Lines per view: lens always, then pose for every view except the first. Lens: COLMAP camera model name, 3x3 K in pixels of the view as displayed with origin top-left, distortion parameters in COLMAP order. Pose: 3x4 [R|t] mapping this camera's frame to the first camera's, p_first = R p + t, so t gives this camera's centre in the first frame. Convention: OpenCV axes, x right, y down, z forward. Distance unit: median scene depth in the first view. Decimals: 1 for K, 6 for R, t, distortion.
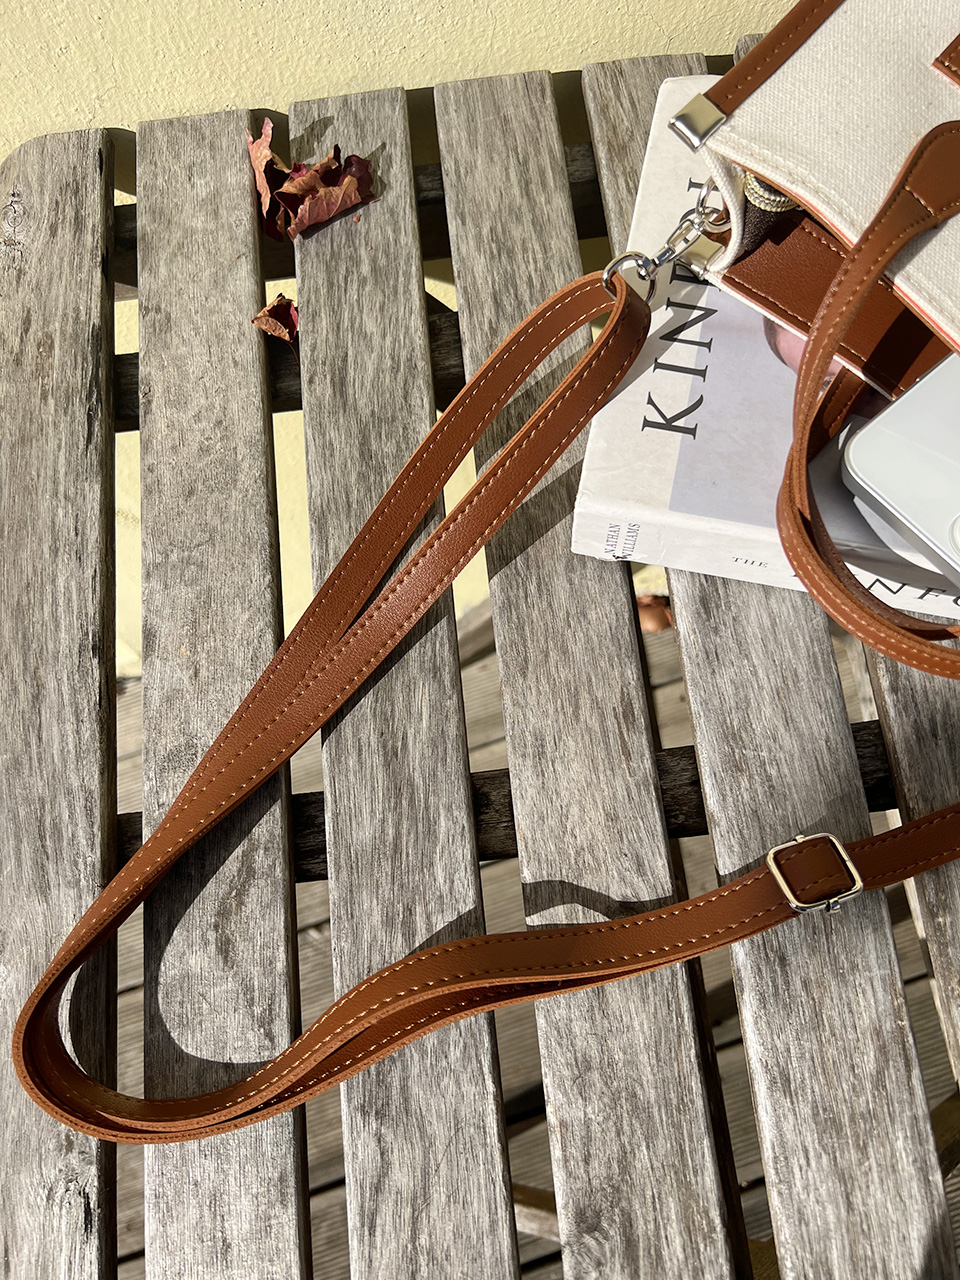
lens RADIAL K [[992.3, 0, 475.3], [0, 992.3, 650.4], [0, 0, 1]] dist [0.022678, -0.048880]
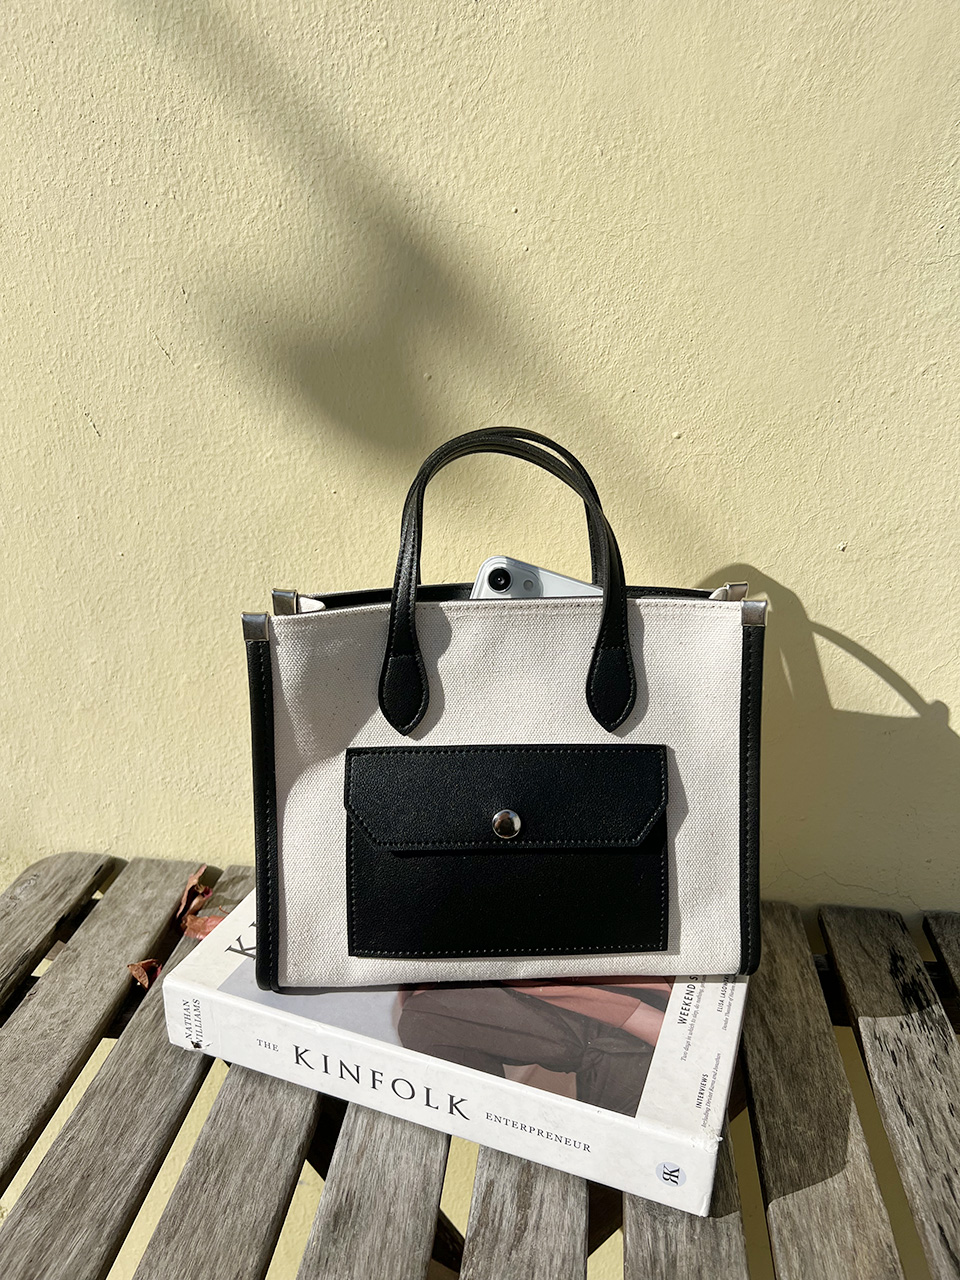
lens RADIAL K [[992.3, 0, 484.8], [0, 992.3, 649.7], [0, 0, 1]] dist [0.022678, -0.048880]
pose [[0.972971, 0.144851, -0.179846, 0.523931], [-0.230909, 0.600909, -0.765238, 0.417337], [-0.002775, 0.786083, 0.618114, -0.276589]]
